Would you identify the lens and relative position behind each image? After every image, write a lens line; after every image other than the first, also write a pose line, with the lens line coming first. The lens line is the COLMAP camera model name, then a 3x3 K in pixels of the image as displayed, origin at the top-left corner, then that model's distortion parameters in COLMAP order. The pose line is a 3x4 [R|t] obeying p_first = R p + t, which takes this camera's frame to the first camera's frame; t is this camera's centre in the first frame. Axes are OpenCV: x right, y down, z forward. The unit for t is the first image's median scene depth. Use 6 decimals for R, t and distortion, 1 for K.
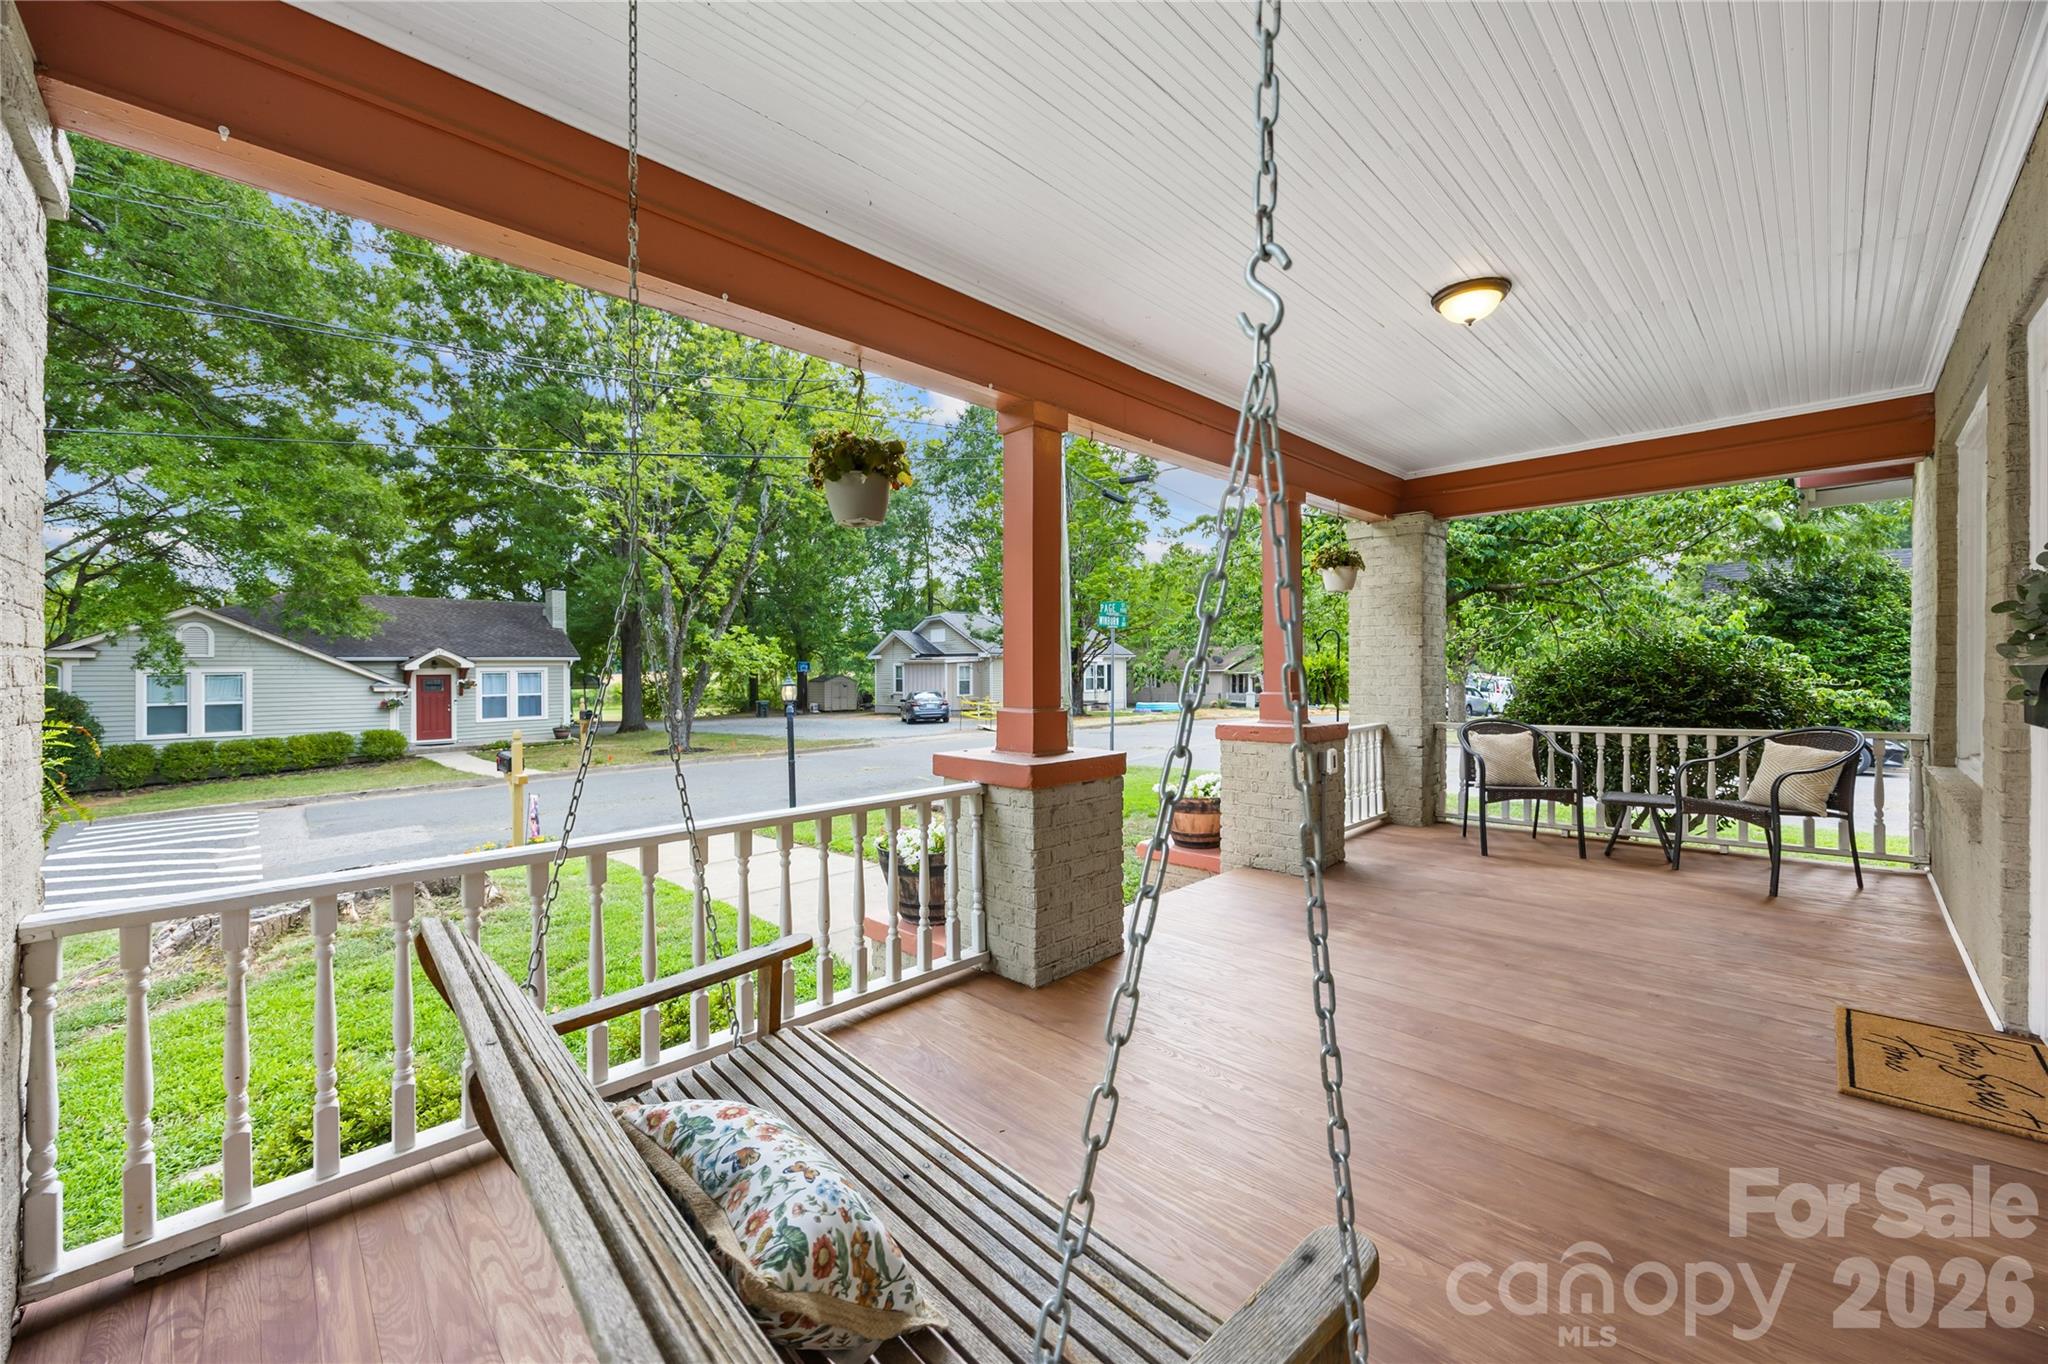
lens RADIAL K [[786.7, 0, 1024.0], [0, 786.7, 672.4], [0, 0, 1]] dist [-0.001899, -0.000052]
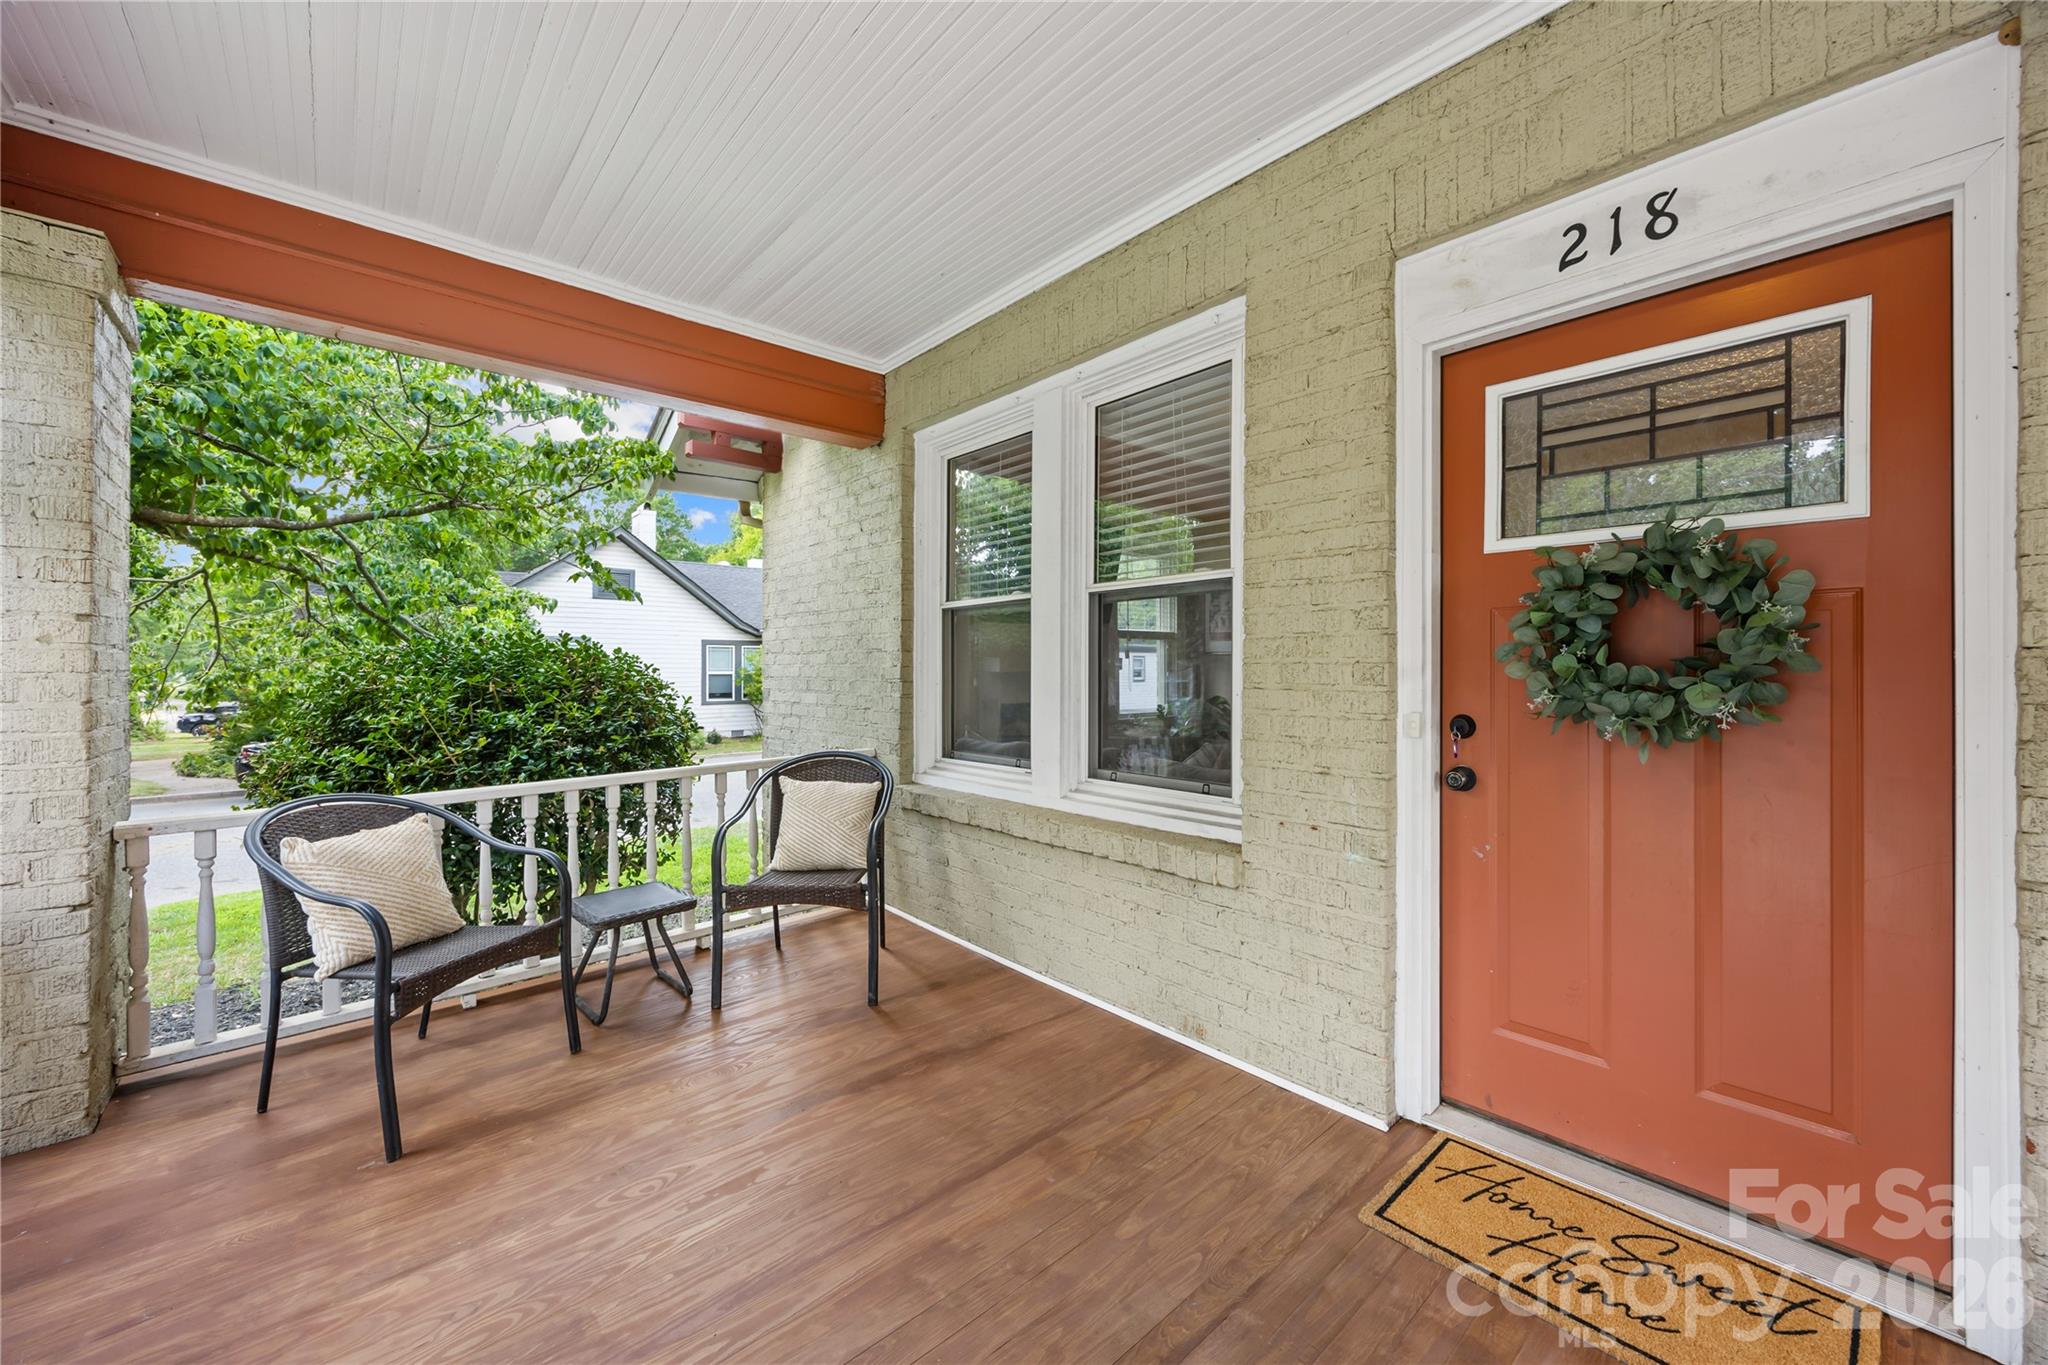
lens RADIAL K [[786.7, 0, 1024.0], [0, 786.7, 672.9], [0, 0, 1]] dist [-0.001899, -0.000052]
pose [[0.058167, 0.005717, 0.998291, 0.200094], [0.010048, 0.999930, -0.006312, -0.001636], [-0.998256, 0.010398, 0.058105, 0.616801]]
